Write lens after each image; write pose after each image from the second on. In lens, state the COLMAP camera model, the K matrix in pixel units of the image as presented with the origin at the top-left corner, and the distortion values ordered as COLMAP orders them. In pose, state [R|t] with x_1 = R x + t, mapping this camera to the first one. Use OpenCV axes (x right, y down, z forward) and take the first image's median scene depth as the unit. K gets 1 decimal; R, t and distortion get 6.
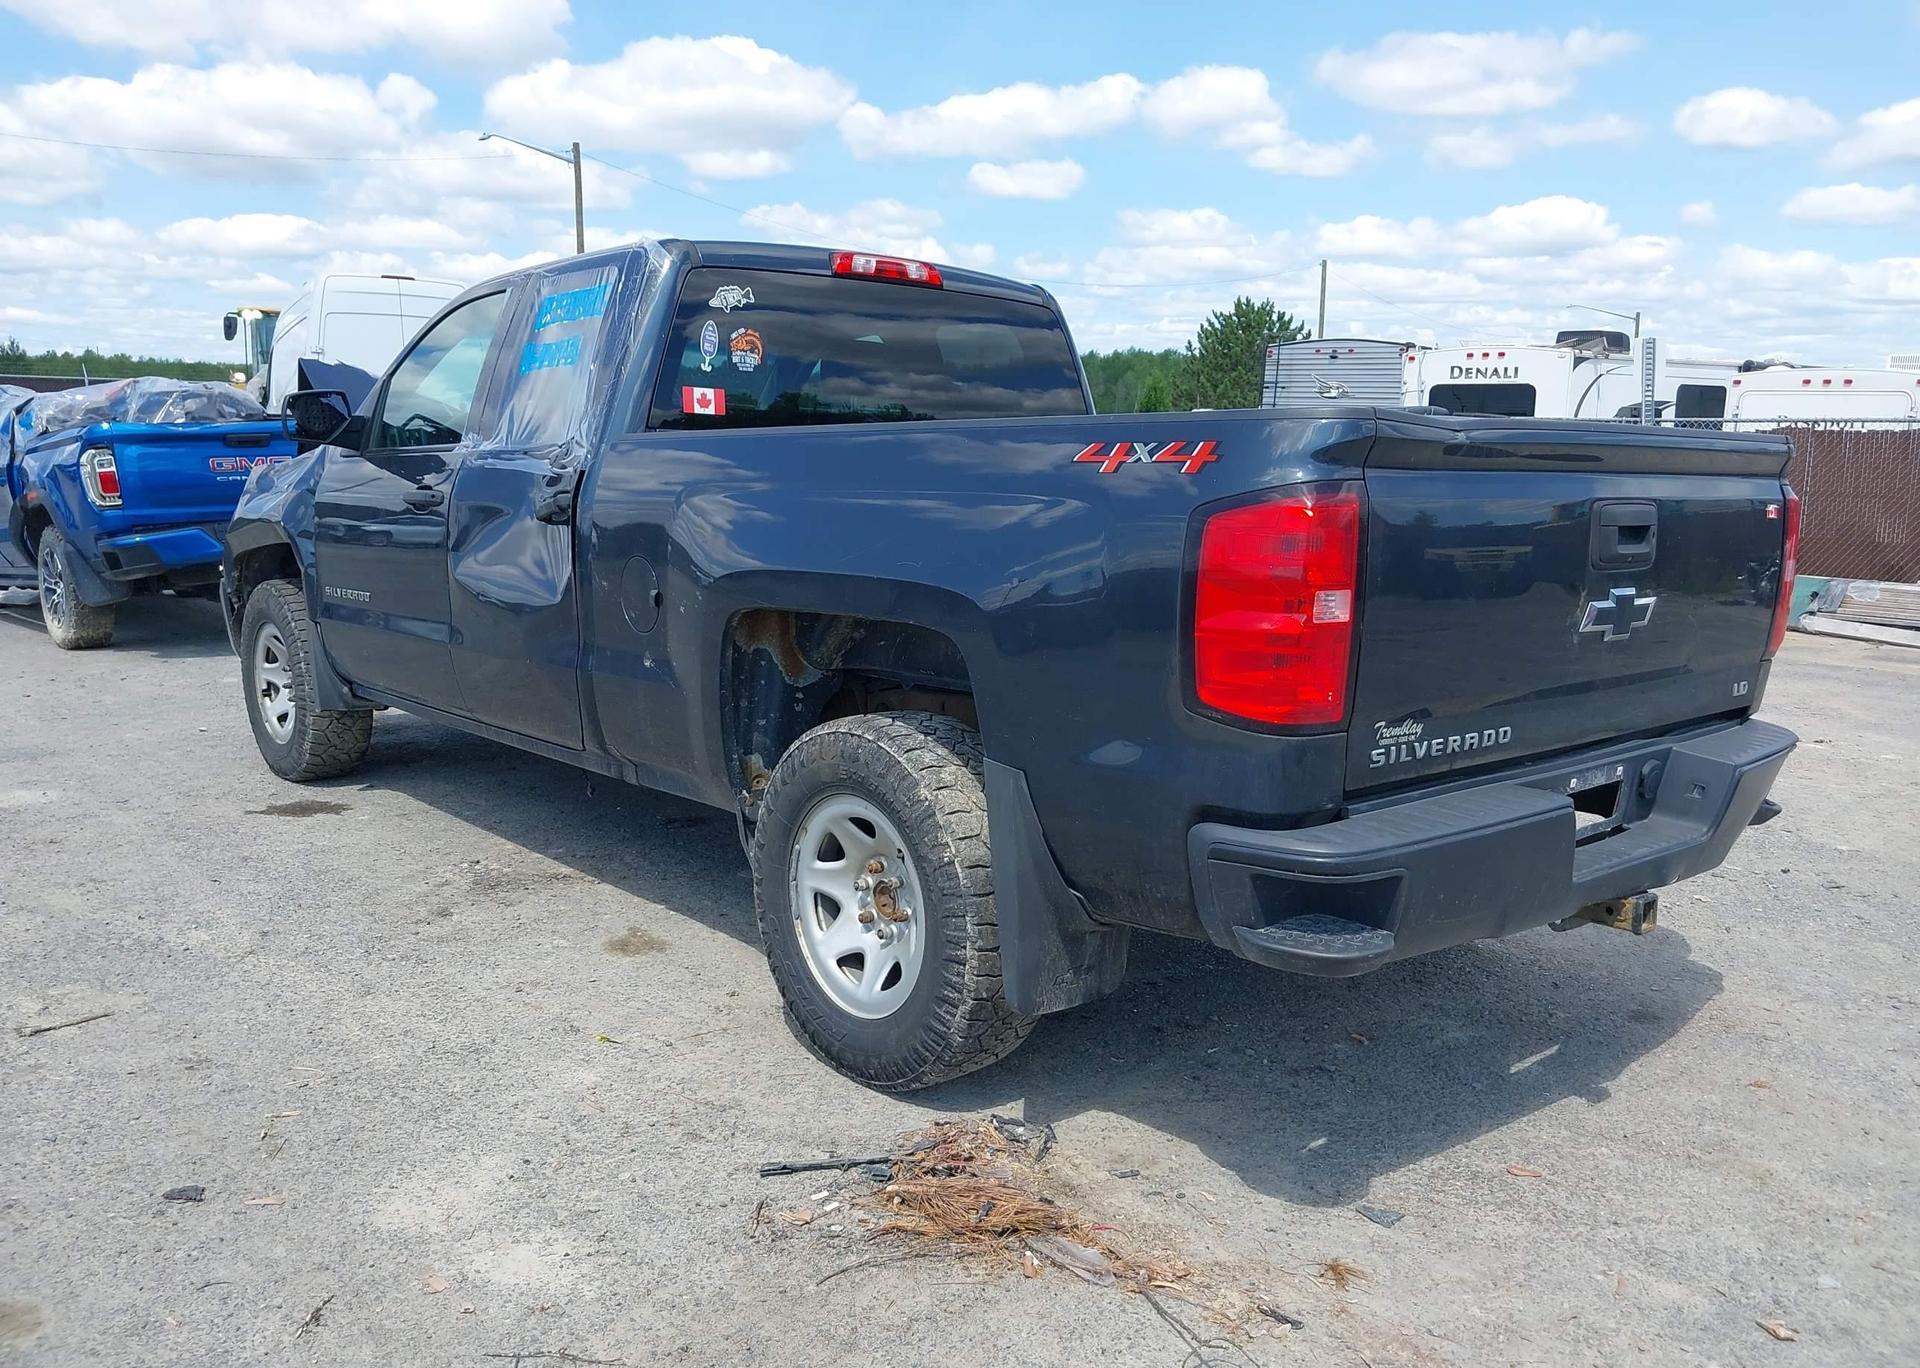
lens RADIAL K [[1524.1, 0, 967.2], [0, 1524.1, 691.1], [0, 0, 1]] dist [0.024830, -0.027119]
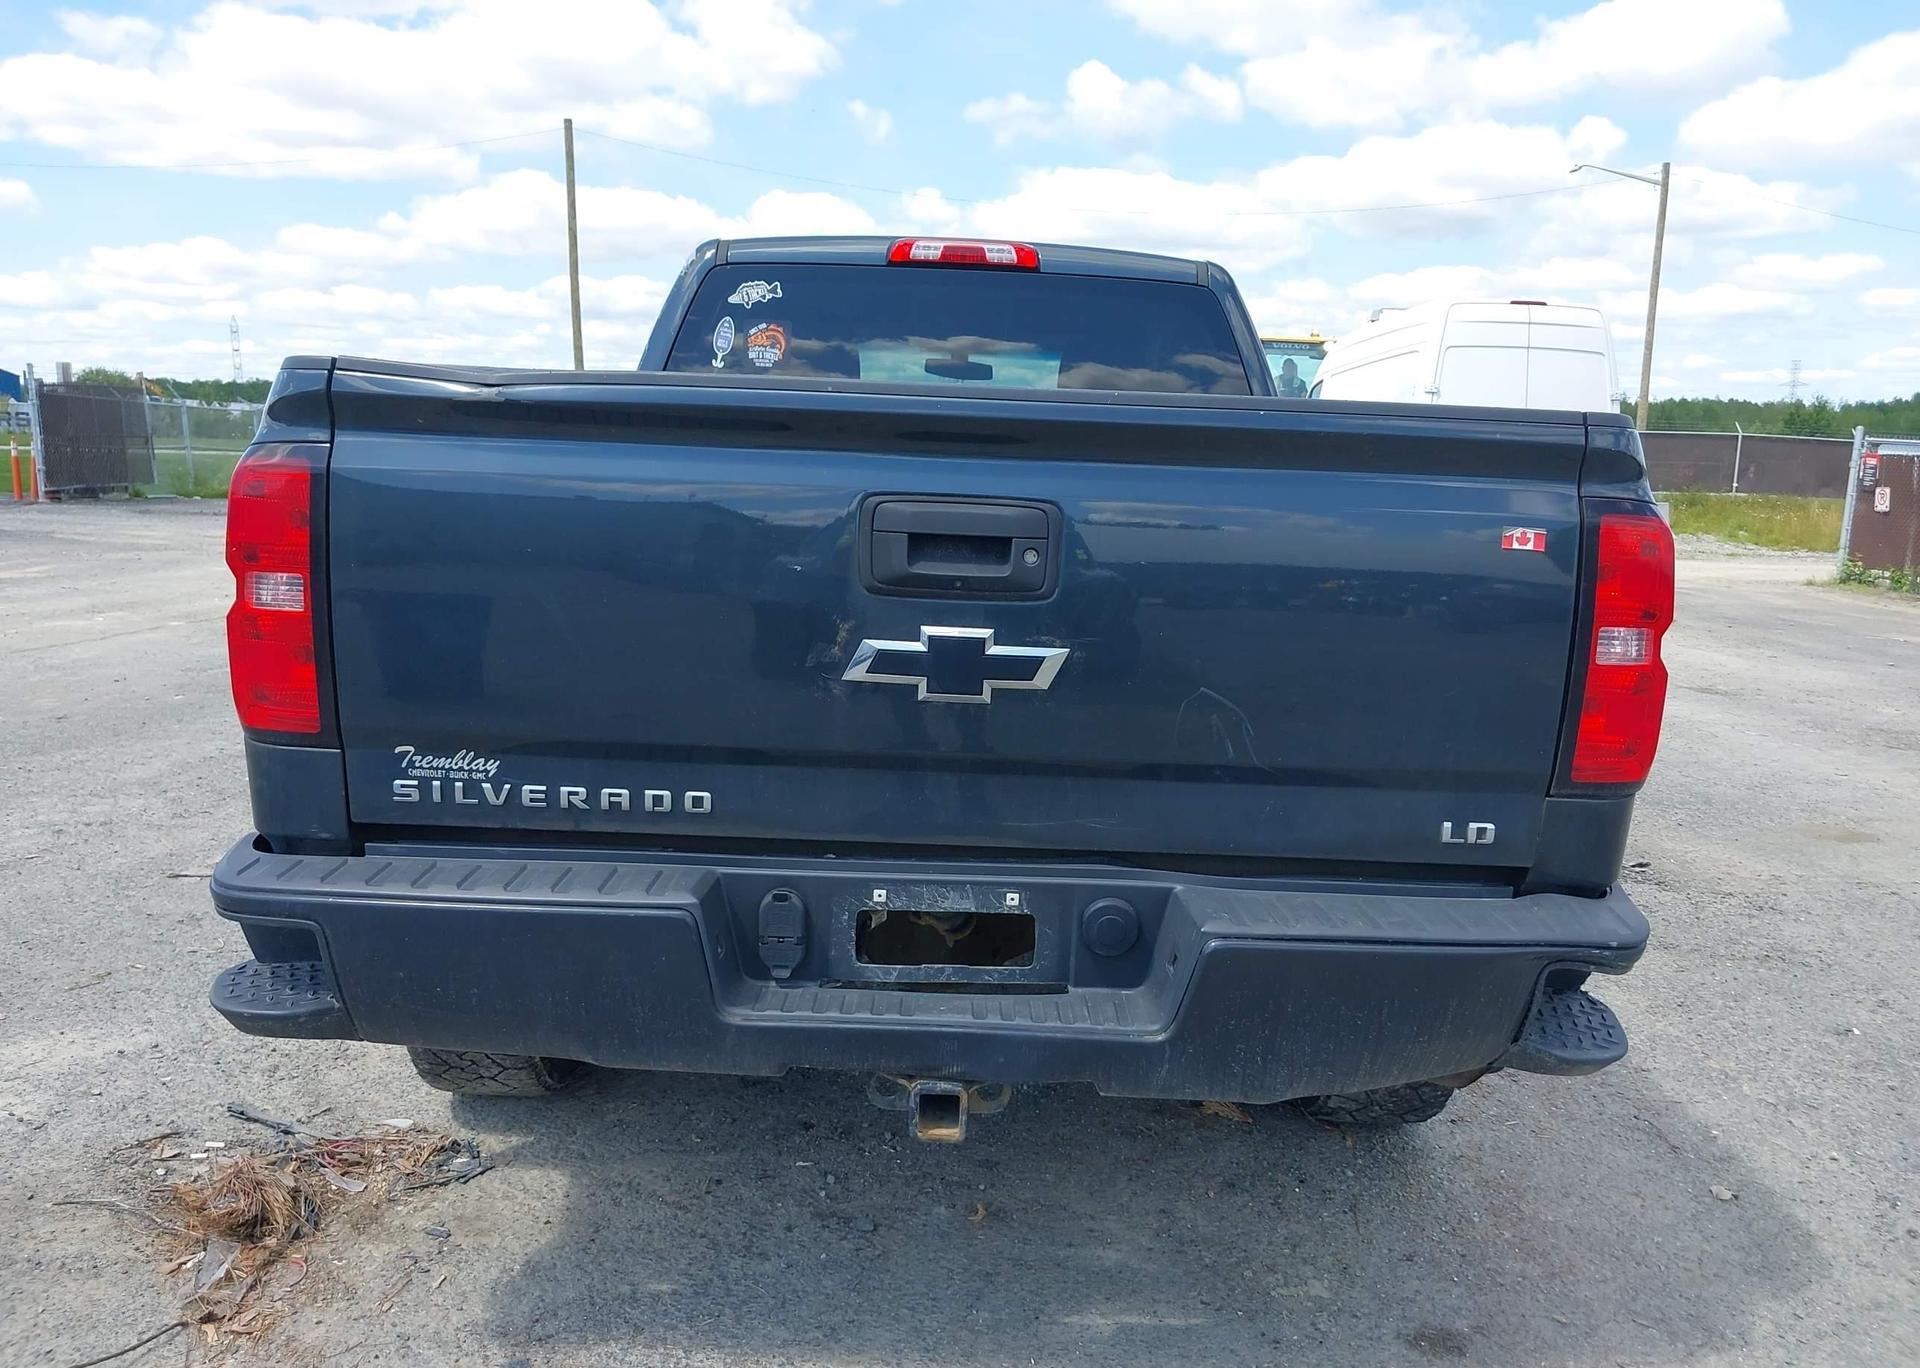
lens RADIAL K [[1524.1, 0, 967.8], [0, 1524.1, 686.3], [0, 0, 1]] dist [0.024830, -0.027119]
pose [[0.759806, 0.105341, -0.641559, 0.621832], [-0.123896, 0.992163, 0.016177, -0.037604], [0.638235, 0.067196, 0.766903, 0.347533]]
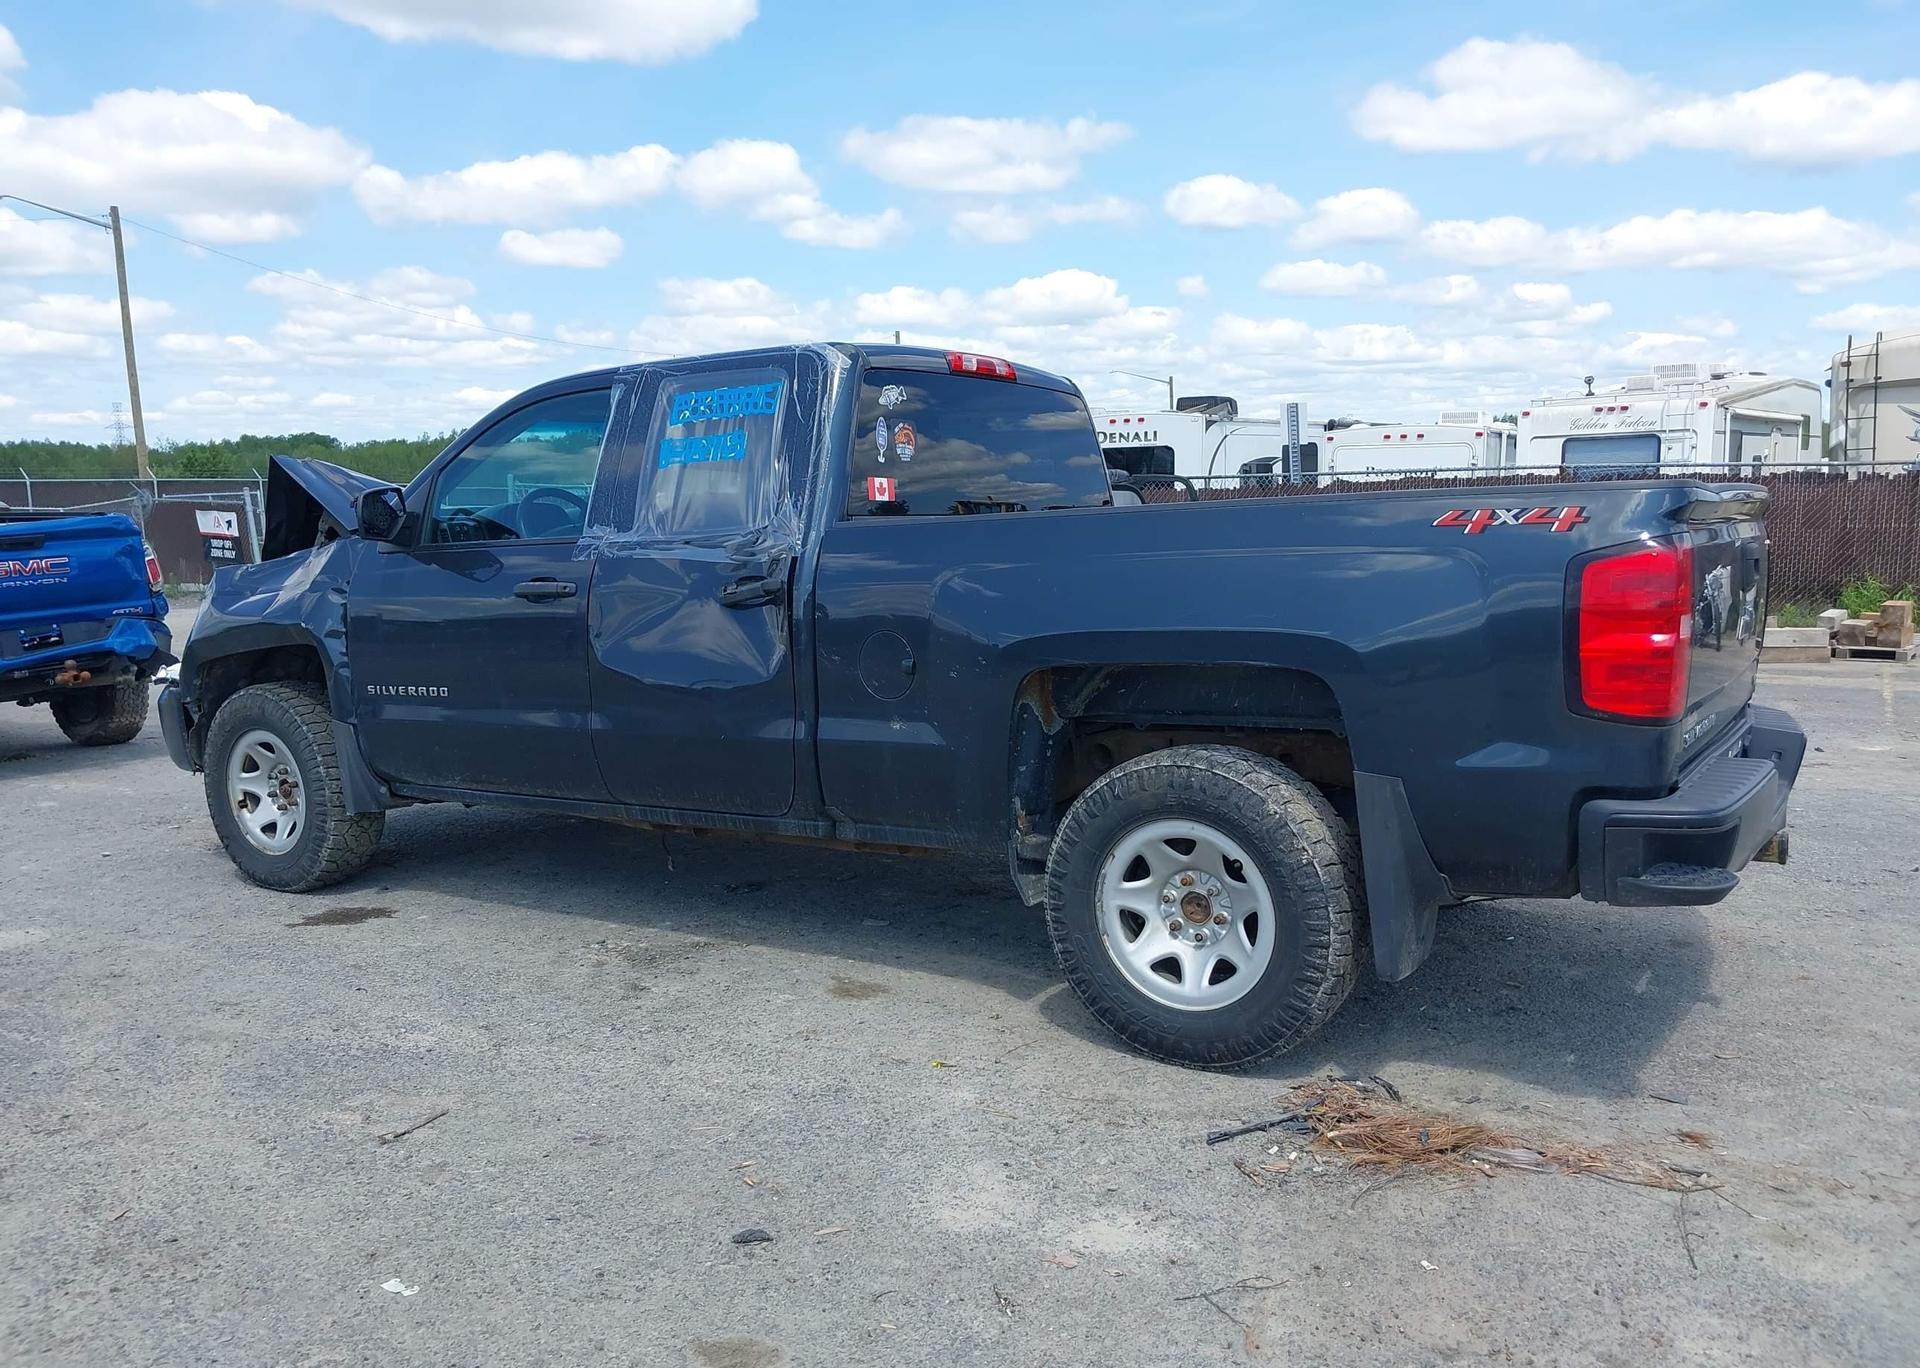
lens RADIAL K [[1524.1, 0, 968.1], [0, 1524.1, 689.7], [0, 0, 1]] dist [0.024830, -0.027119]
pose [[0.959090, -0.068407, 0.274712, -0.425644], [0.080039, 0.996299, -0.031346, -0.005549], [-0.271551, 0.052052, 0.961016, -0.071147]]
